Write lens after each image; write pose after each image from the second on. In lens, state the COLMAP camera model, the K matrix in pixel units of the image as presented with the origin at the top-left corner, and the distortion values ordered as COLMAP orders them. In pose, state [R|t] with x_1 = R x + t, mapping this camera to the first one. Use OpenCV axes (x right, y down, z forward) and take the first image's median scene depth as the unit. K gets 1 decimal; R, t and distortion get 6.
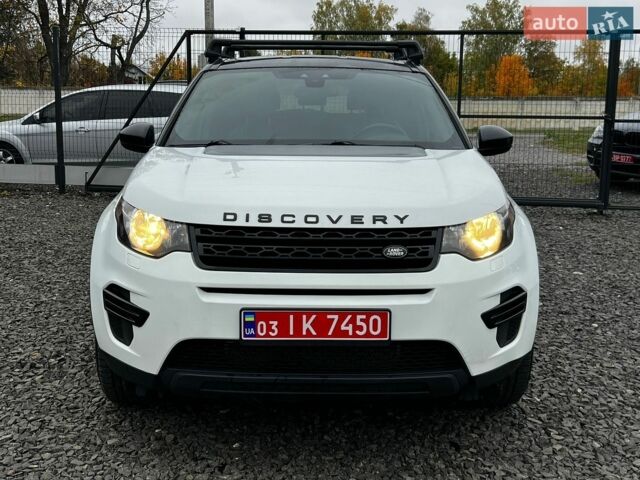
lens RADIAL K [[763.9, 0, 319.9], [0, 763.9, 234.8], [0, 0, 1]] dist [0.136808, -0.317216]
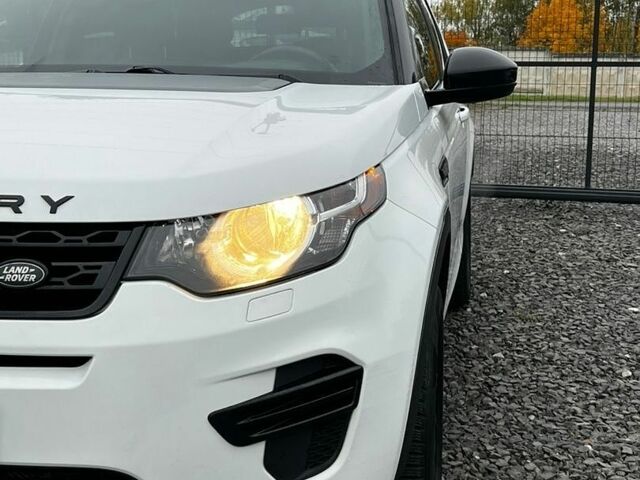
lens RADIAL K [[1017.2, 0, 320.0], [0, 1017.2, 240.0], [0, 0, 1]] dist [0.119336, -0.152190]
pose [[0.982117, 0.026373, -0.186417, 0.379071], [-0.027107, 0.999632, -0.001391, -0.002100], [0.186311, 0.006420, 0.982470, 0.406321]]
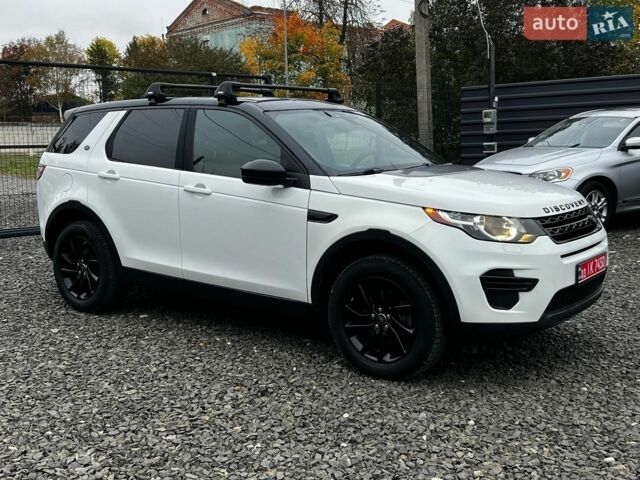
lens RADIAL K [[763.9, 0, 319.9], [0, 763.9, 234.8], [0, 0, 1]] dist [0.136808, -0.317216]
pose [[0.602942, -0.122060, 0.788392, -1.593913], [0.146201, 0.988396, 0.041214, -0.103379], [-0.784274, 0.090414, 0.613791, 0.399233]]
